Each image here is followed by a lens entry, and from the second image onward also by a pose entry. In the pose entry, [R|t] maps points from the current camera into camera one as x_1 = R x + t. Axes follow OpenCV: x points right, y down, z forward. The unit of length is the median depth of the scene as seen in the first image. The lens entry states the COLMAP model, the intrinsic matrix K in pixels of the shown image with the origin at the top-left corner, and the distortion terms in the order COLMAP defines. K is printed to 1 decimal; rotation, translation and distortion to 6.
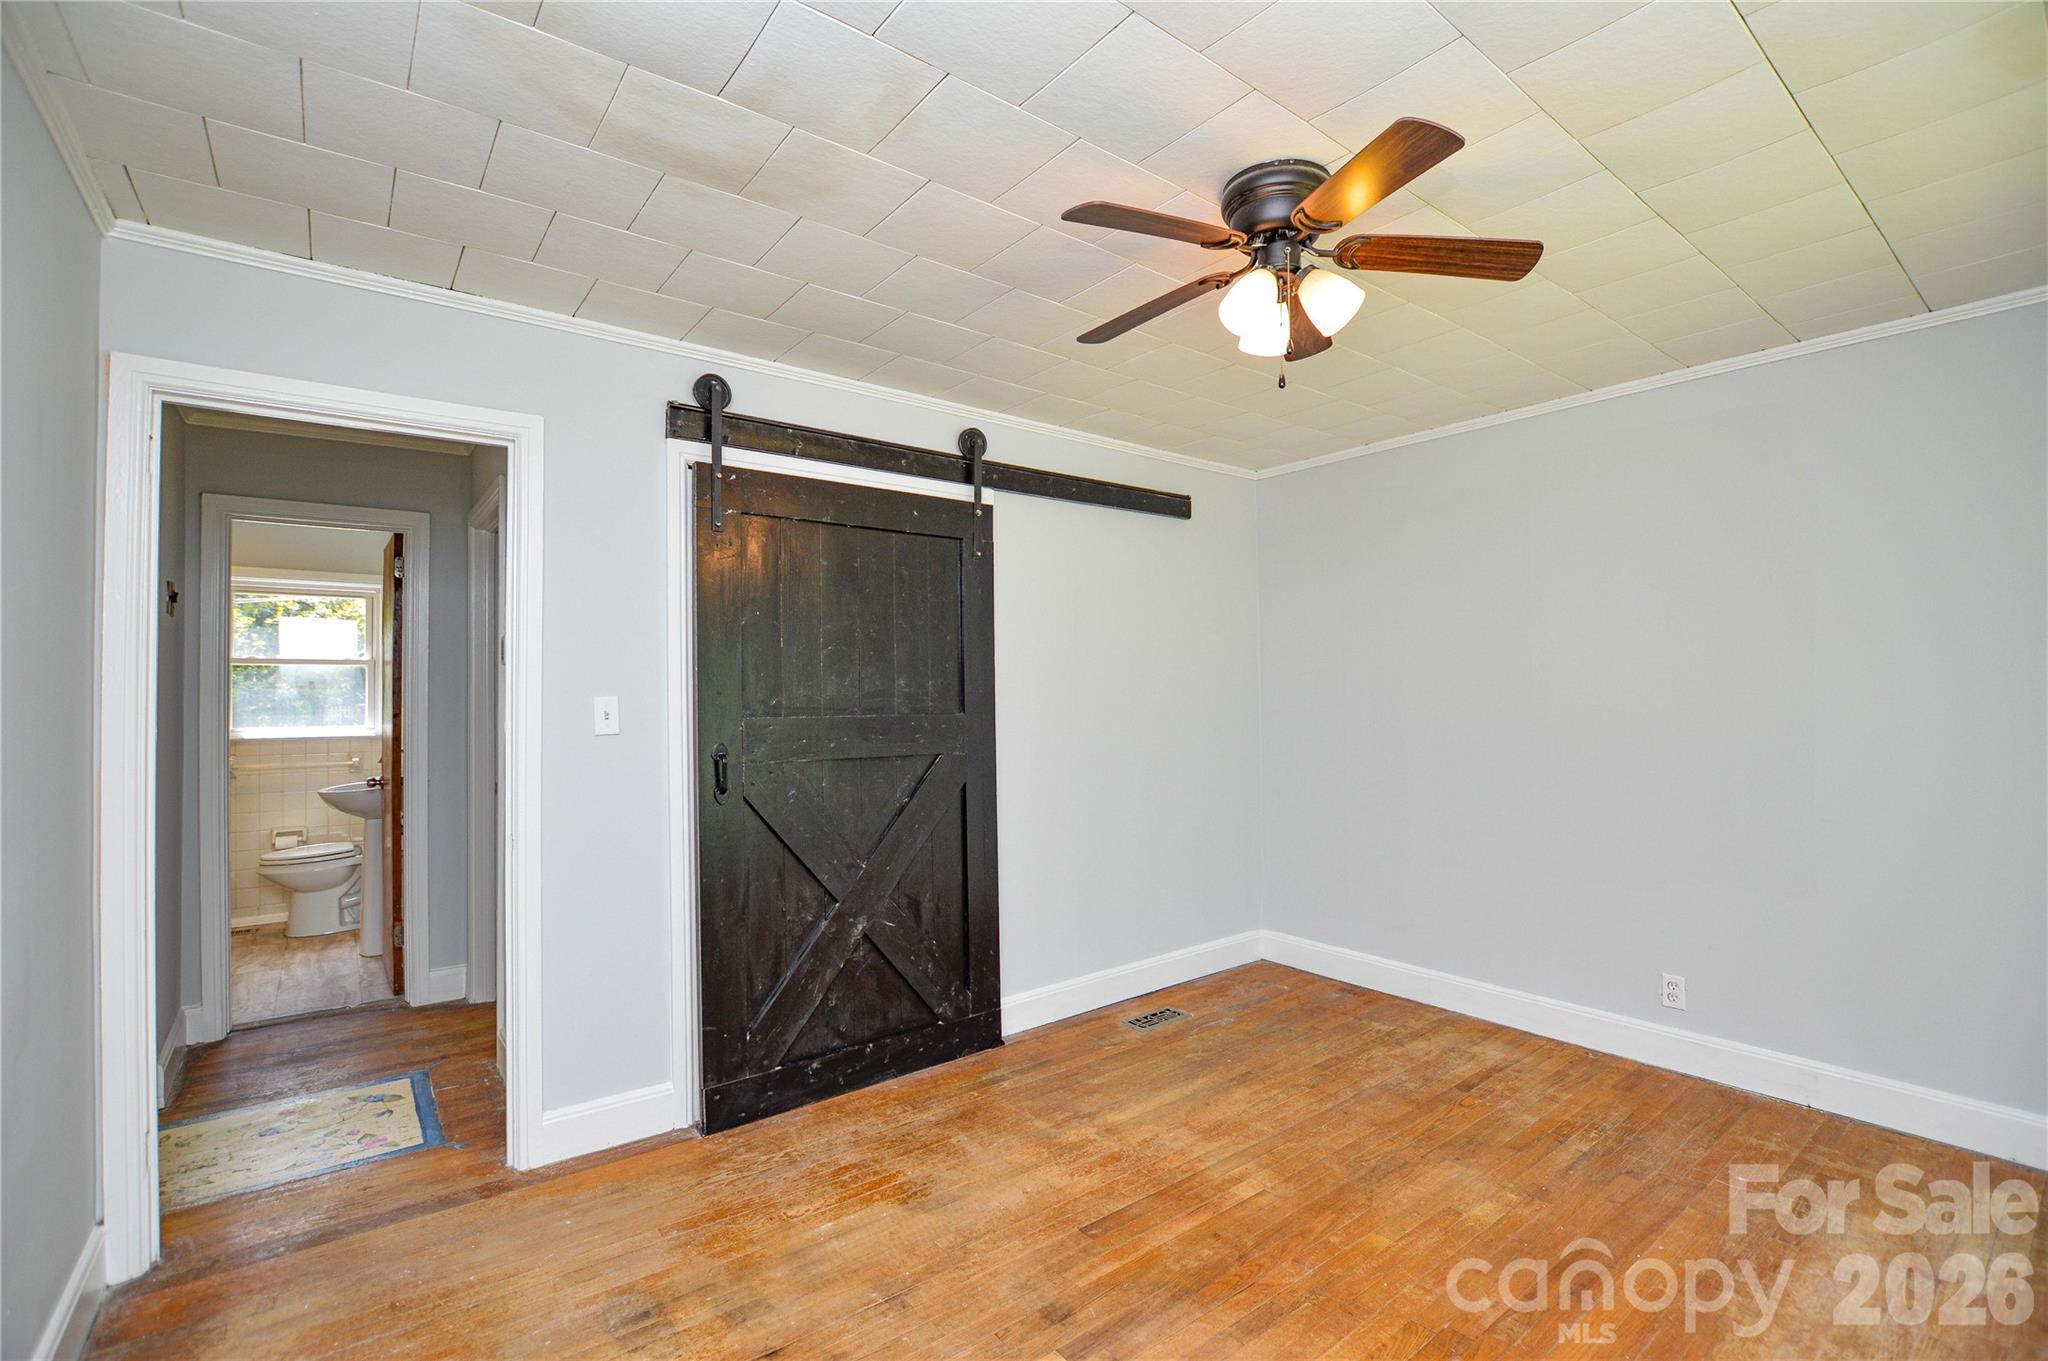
lens RADIAL K [[930.4, 0, 1016.8], [0, 930.4, 681.8], [0, 0, 1]] dist [-0.027480, 0.000305]
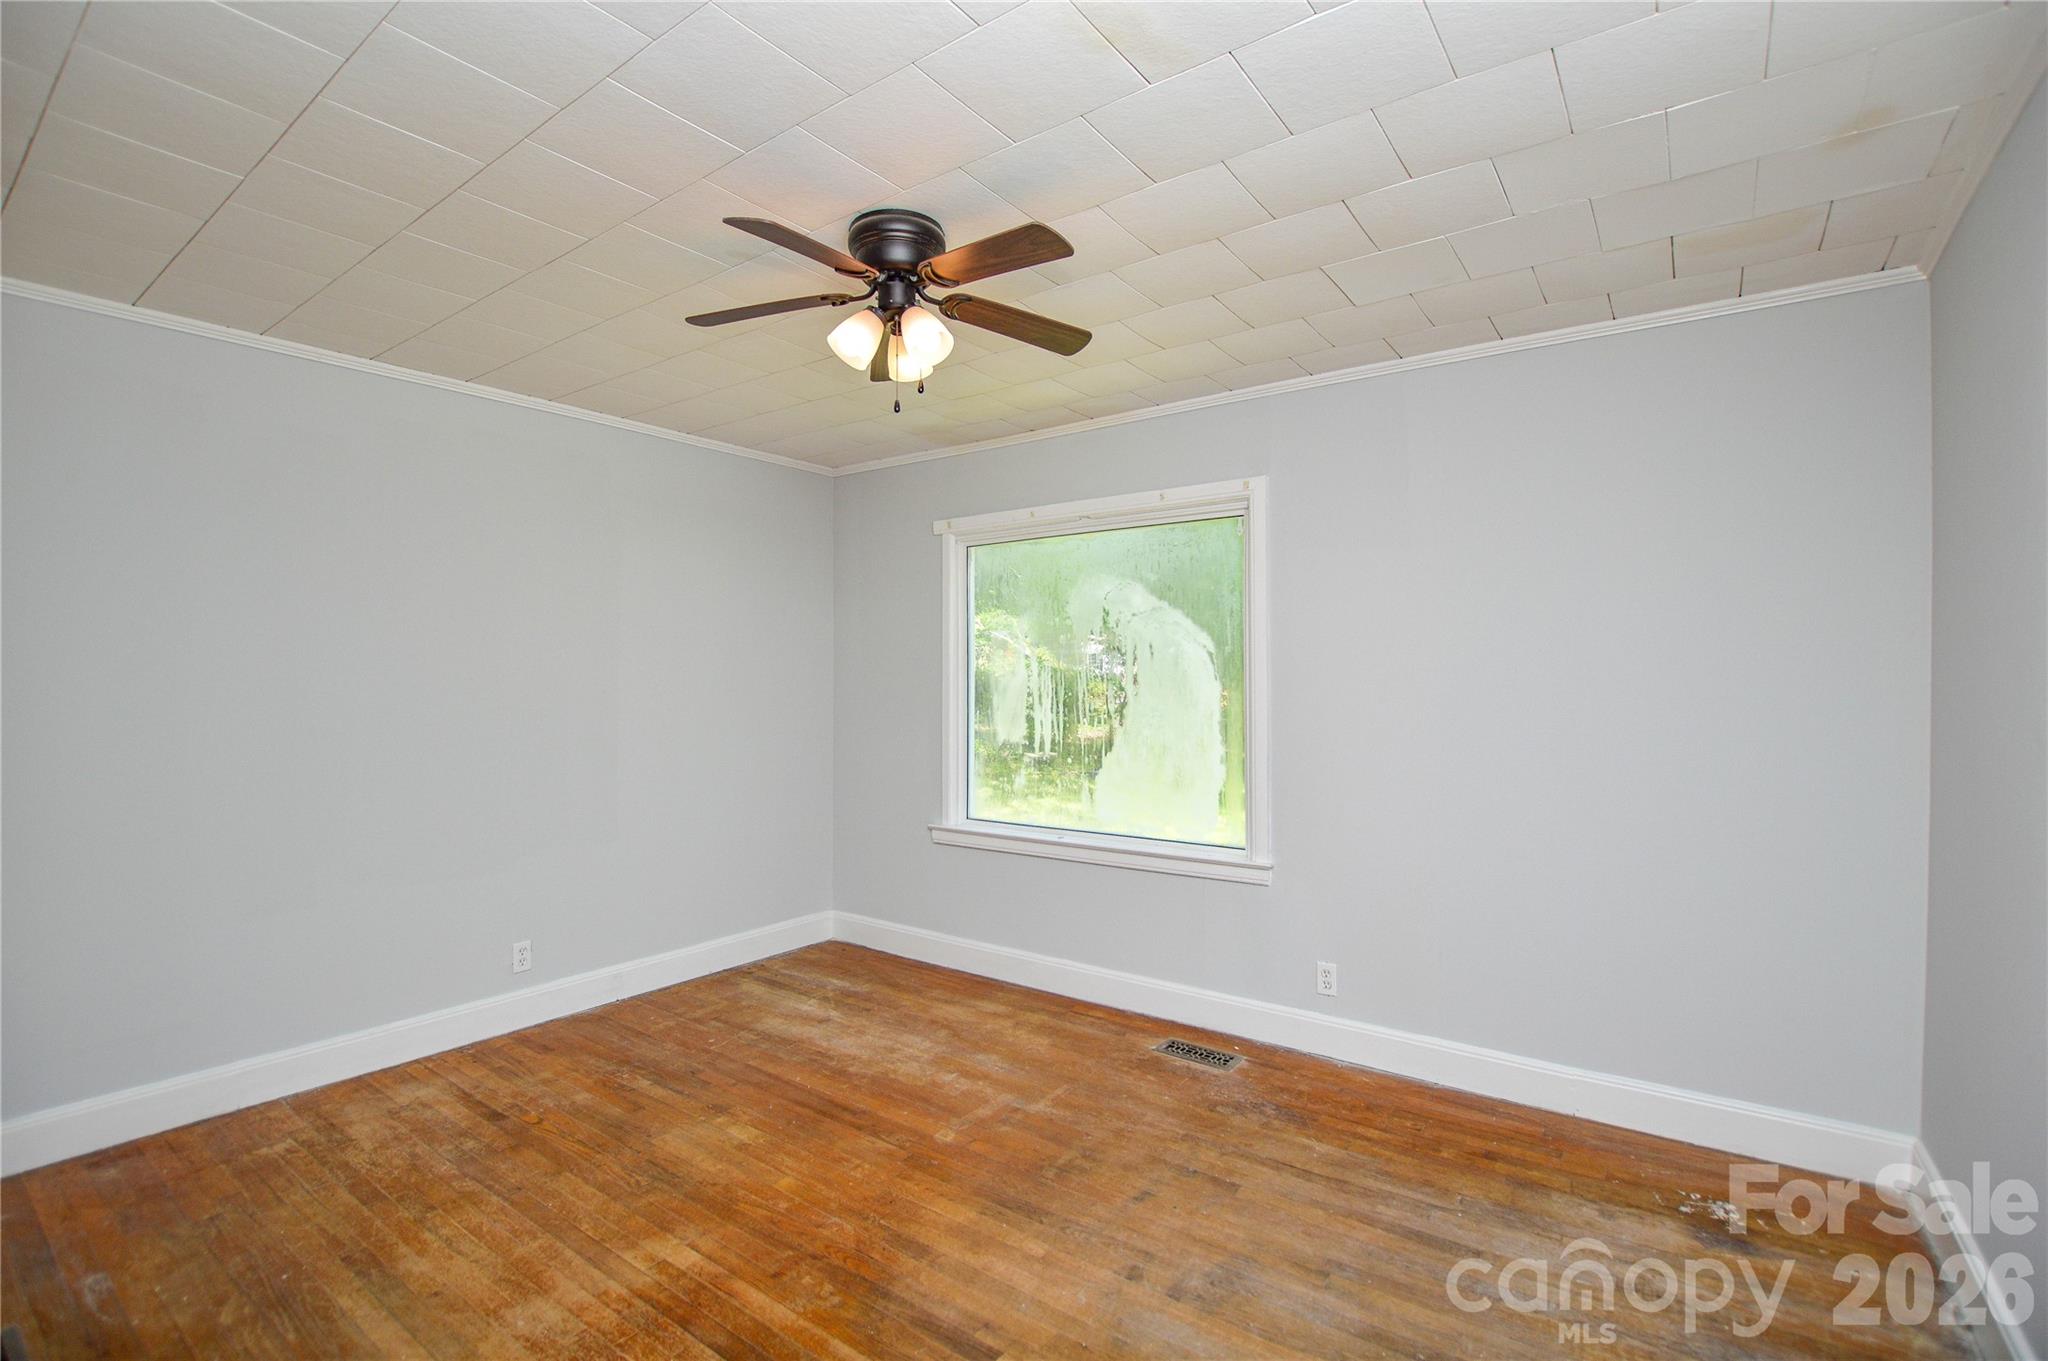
lens RADIAL K [[930.4, 0, 1016.8], [0, 930.4, 681.8], [0, 0, 1]] dist [-0.027480, 0.000305]
pose [[-0.279203, 0.007690, 0.960201, -0.565470], [-0.002638, 0.999958, -0.008775, 0.013519], [-0.960228, -0.004984, -0.279171, 0.792493]]
